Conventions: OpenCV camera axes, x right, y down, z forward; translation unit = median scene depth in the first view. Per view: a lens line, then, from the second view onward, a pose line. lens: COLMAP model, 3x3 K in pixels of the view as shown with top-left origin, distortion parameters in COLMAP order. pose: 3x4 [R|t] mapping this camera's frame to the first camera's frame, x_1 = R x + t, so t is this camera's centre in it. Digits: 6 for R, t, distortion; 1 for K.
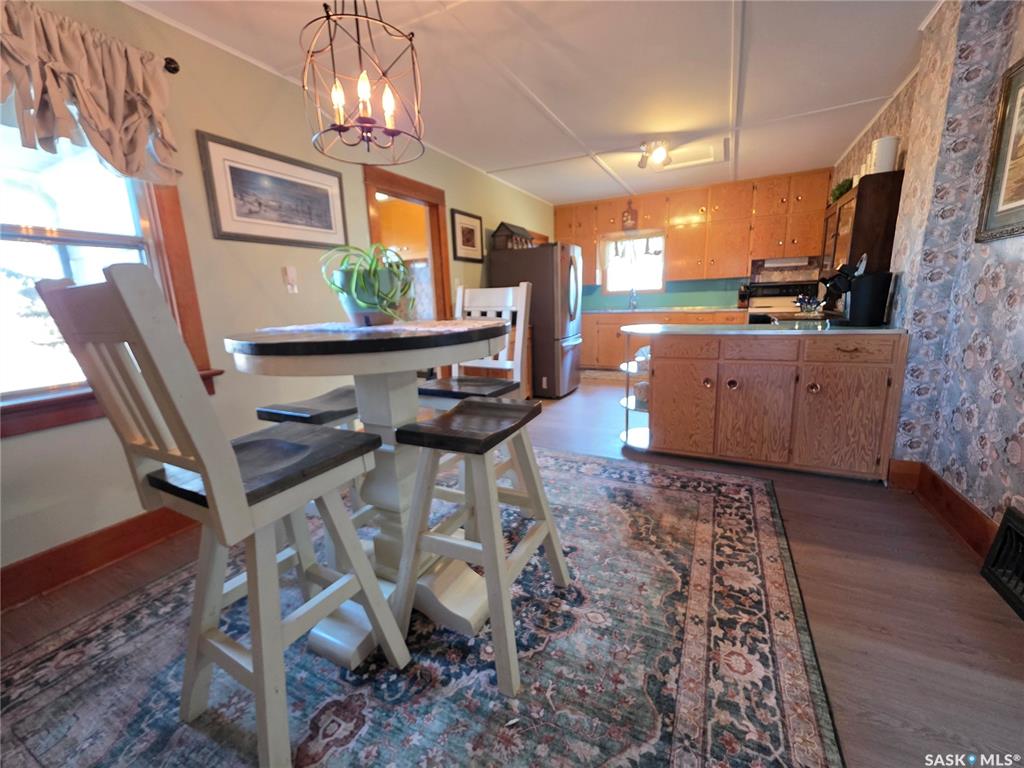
lens RADIAL K [[412.1, 0, 511.9], [0, 412.1, 382.0], [0, 0, 1]] dist [0.002922, 0.000659]
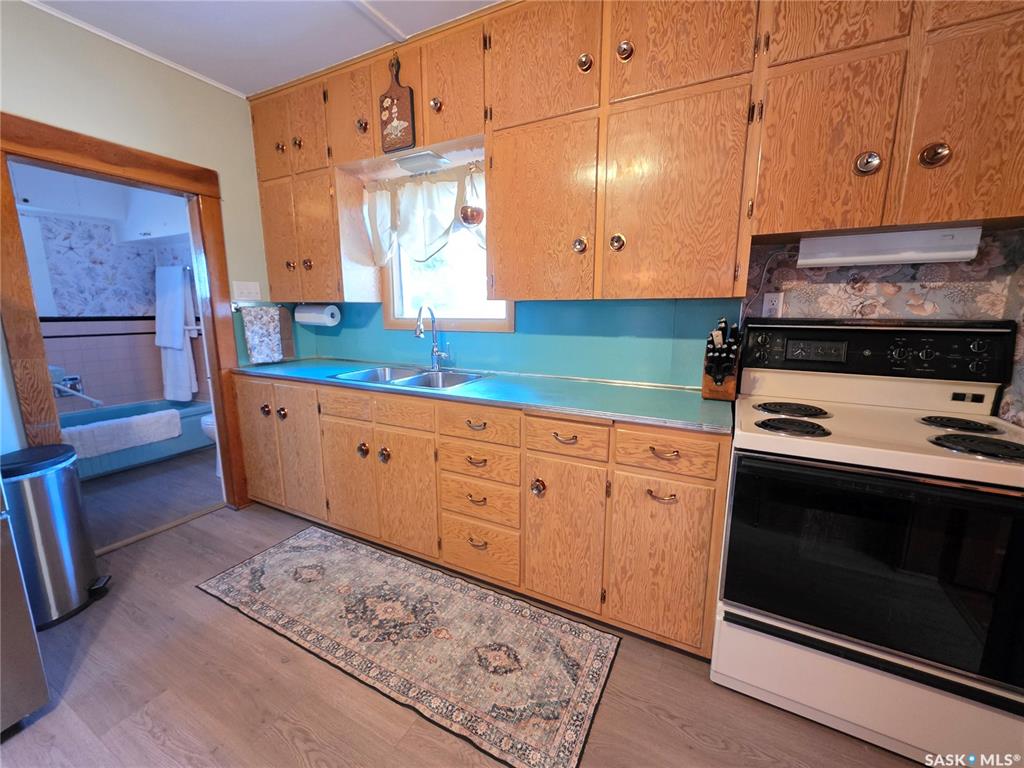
lens RADIAL K [[412.1, 0, 510.3], [0, 412.1, 382.6], [0, 0, 1]] dist [0.002922, 0.000659]
pose [[0.999321, 0.036691, -0.003441, 0.412239], [-0.036769, 0.998978, -0.026270, -0.180459], [0.002473, 0.026378, 0.999649, 0.706277]]
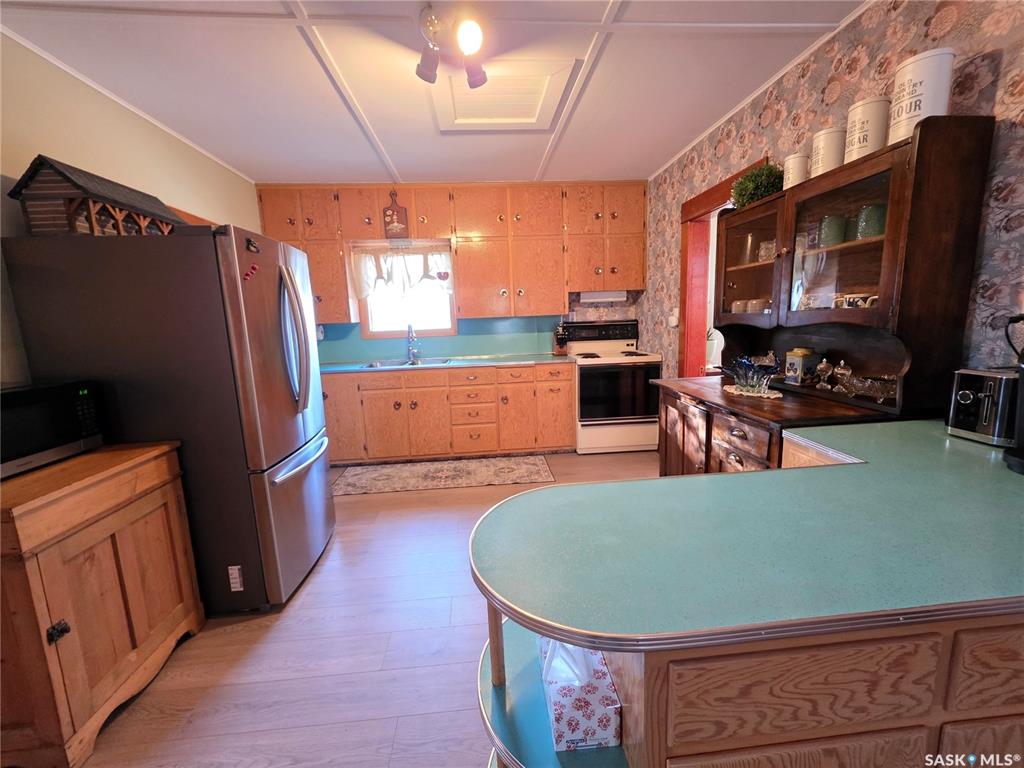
lens RADIAL K [[412.1, 0, 509.4], [0, 412.1, 385.5], [0, 0, 1]] dist [0.002922, 0.000659]
pose [[0.851604, -0.082443, 0.517661, 0.094119], [0.112510, 0.993286, -0.026899, -0.118088], [-0.511968, 0.081149, 0.855163, 0.423143]]
